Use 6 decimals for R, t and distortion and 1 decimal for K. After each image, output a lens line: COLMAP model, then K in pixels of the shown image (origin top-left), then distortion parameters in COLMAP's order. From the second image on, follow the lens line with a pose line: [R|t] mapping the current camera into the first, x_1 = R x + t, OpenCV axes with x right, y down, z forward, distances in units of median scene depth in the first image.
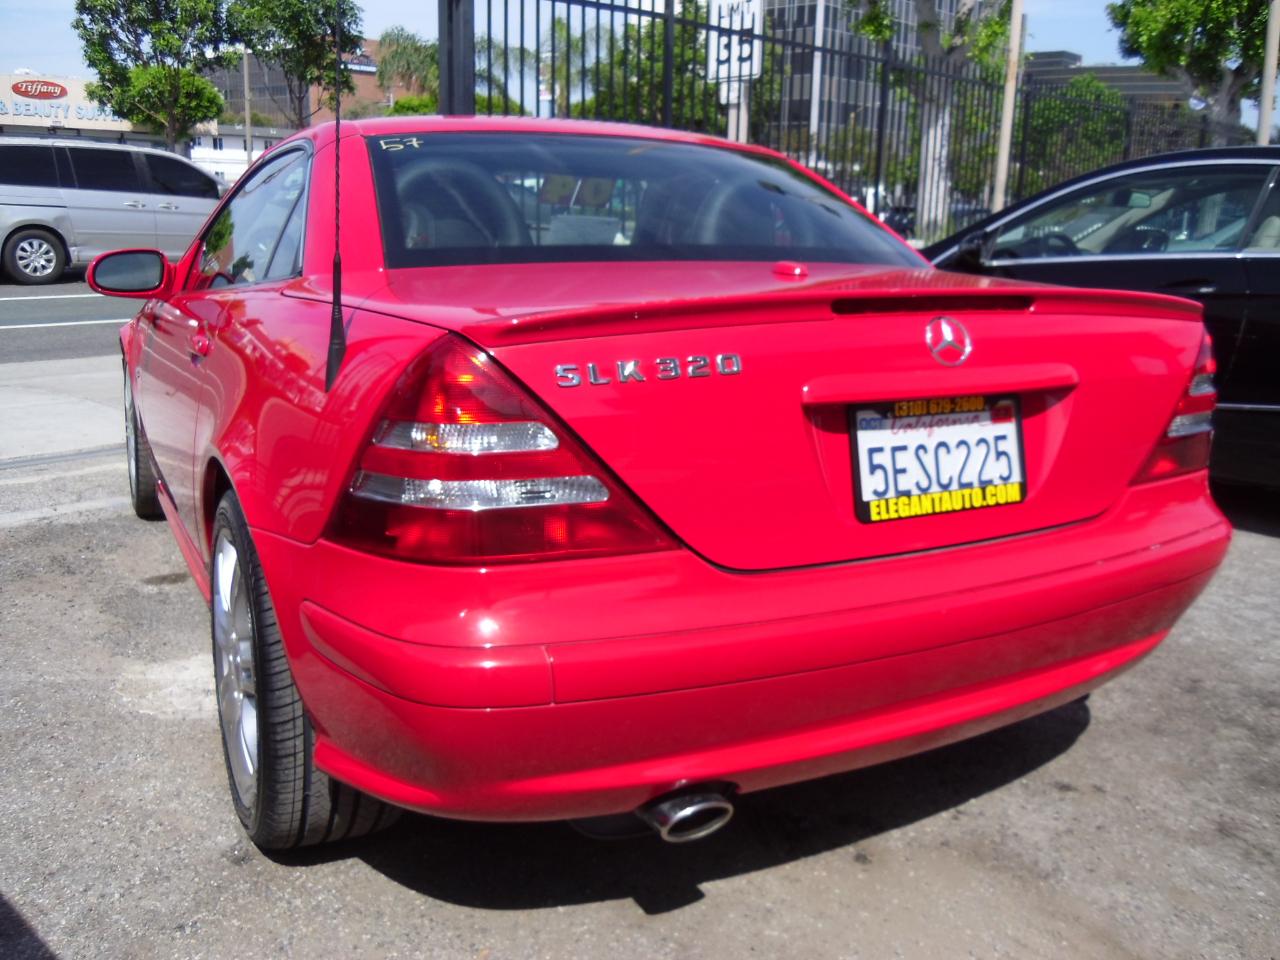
lens RADIAL K [[1141.6, 0, 639.9], [0, 1141.6, 498.0], [0, 0, 1]] dist [-0.011328, -0.010085]
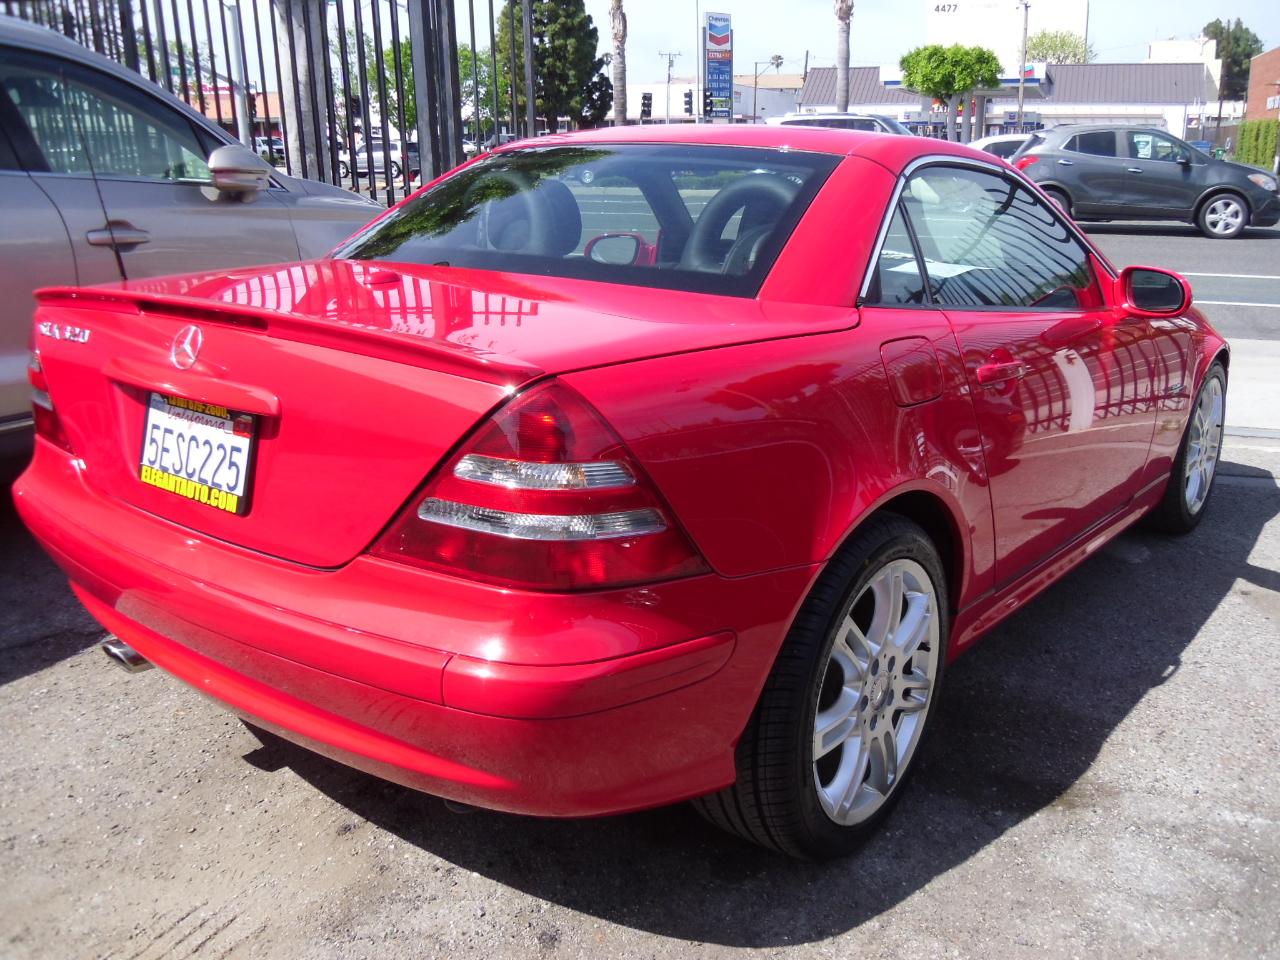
lens RADIAL K [[1116.9, 0, 640.0], [0, 1116.9, 480.0], [0, 0, 1]] dist [-0.030219, -0.052652]
pose [[0.393349, 0.232952, -0.889387, 1.400489], [-0.217666, 0.963462, 0.156086, -0.269935], [0.893251, 0.132193, 0.429682, 0.918295]]
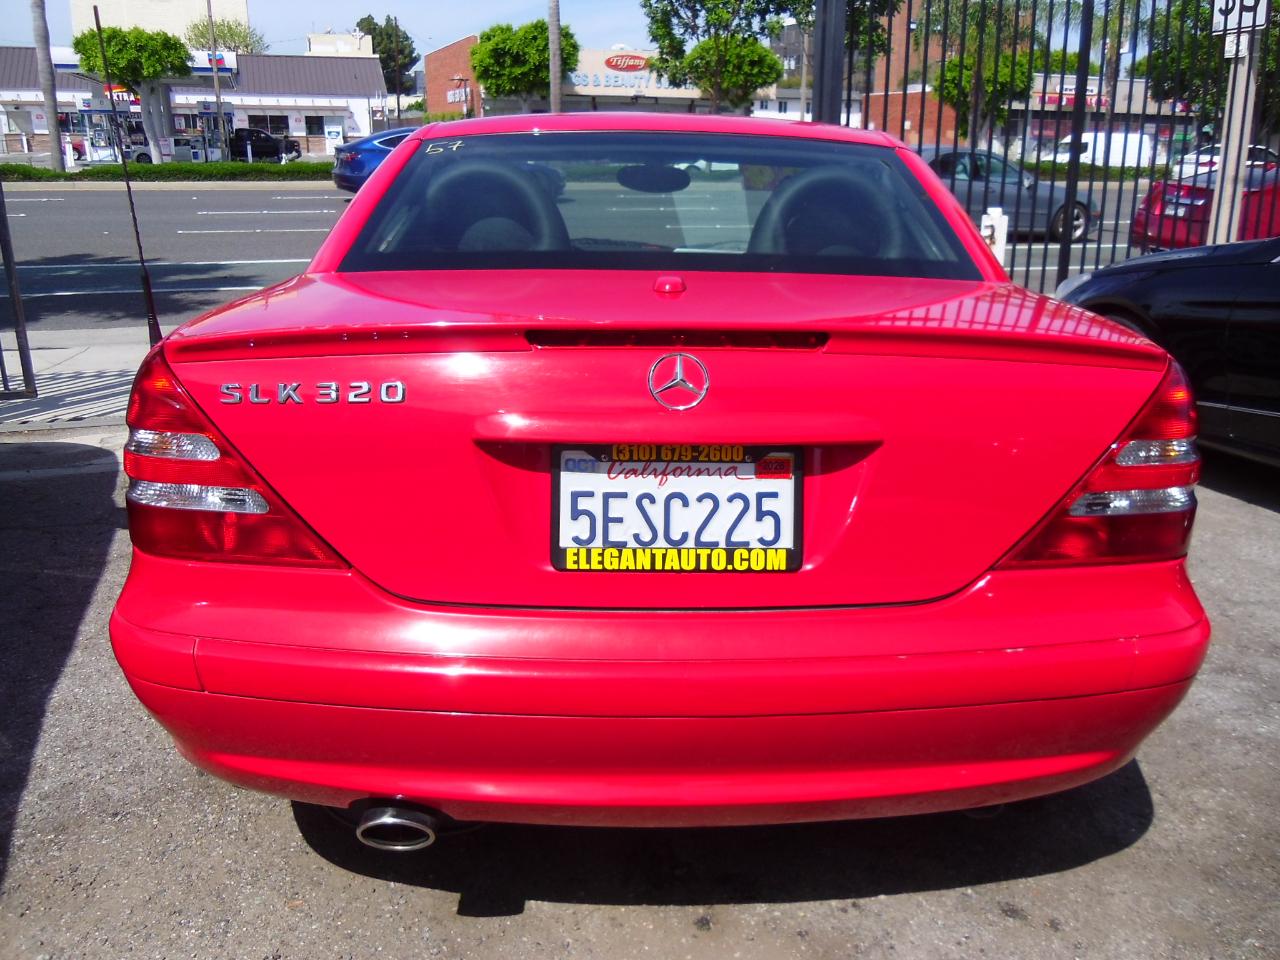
lens RADIAL K [[1140.9, 0, 640.0], [0, 1140.9, 480.0], [0, 0, 1]] dist [-0.046682, 0.012179]
pose [[0.893811, 0.113156, -0.433933, 0.619517], [-0.104635, 0.993556, 0.043562, -0.094180], [0.436066, 0.006468, 0.899892, 0.179549]]
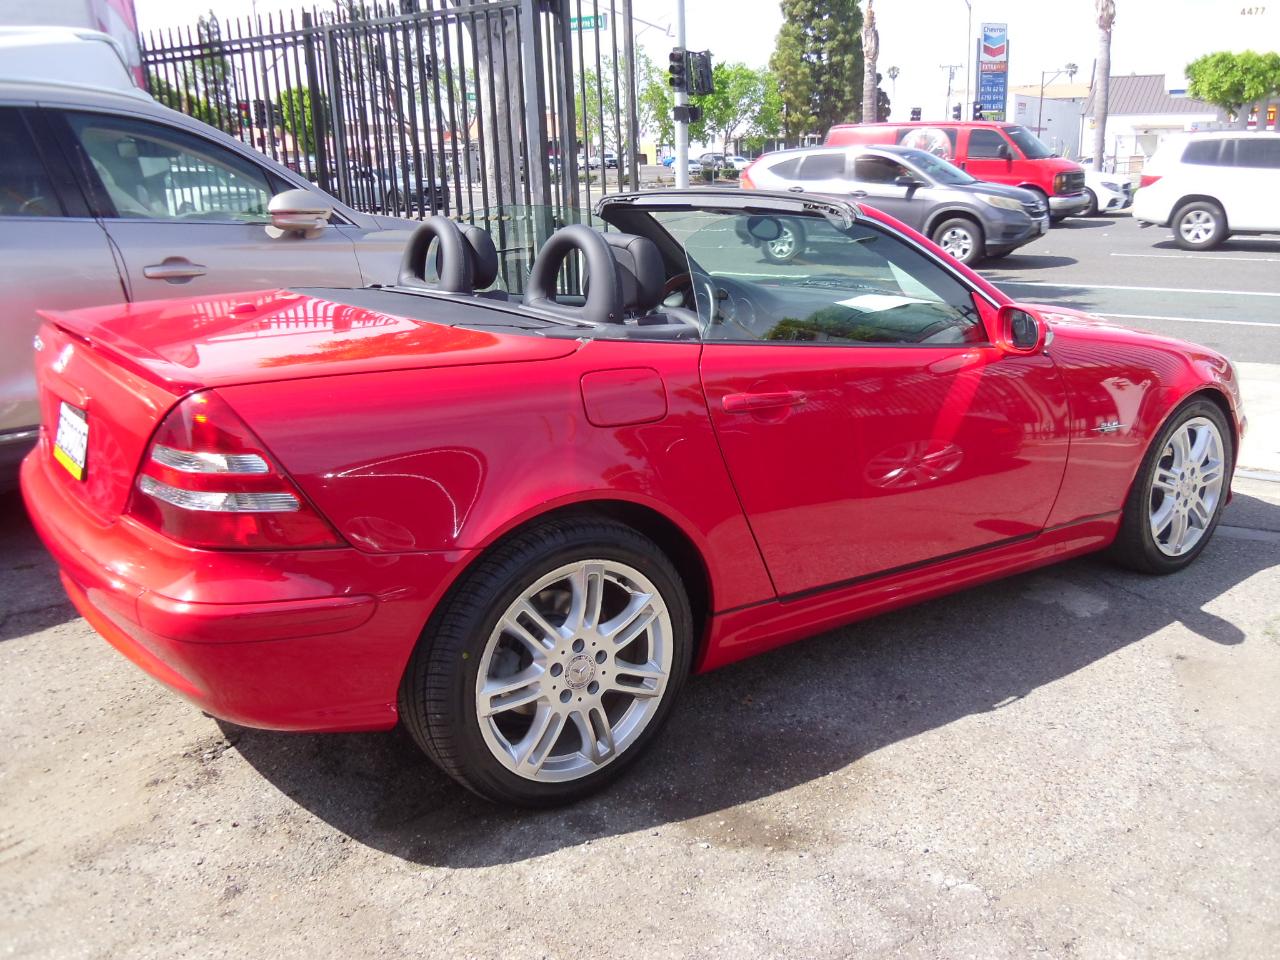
lens RADIAL K [[1116.9, 0, 640.0], [0, 1116.9, 480.0], [0, 0, 1]] dist [-0.030219, -0.052652]
pose [[0.156345, 0.234250, -0.959522, 1.672818], [-0.222098, 0.954928, 0.196940, -0.447504], [0.962408, 0.182317, 0.201324, 1.467008]]
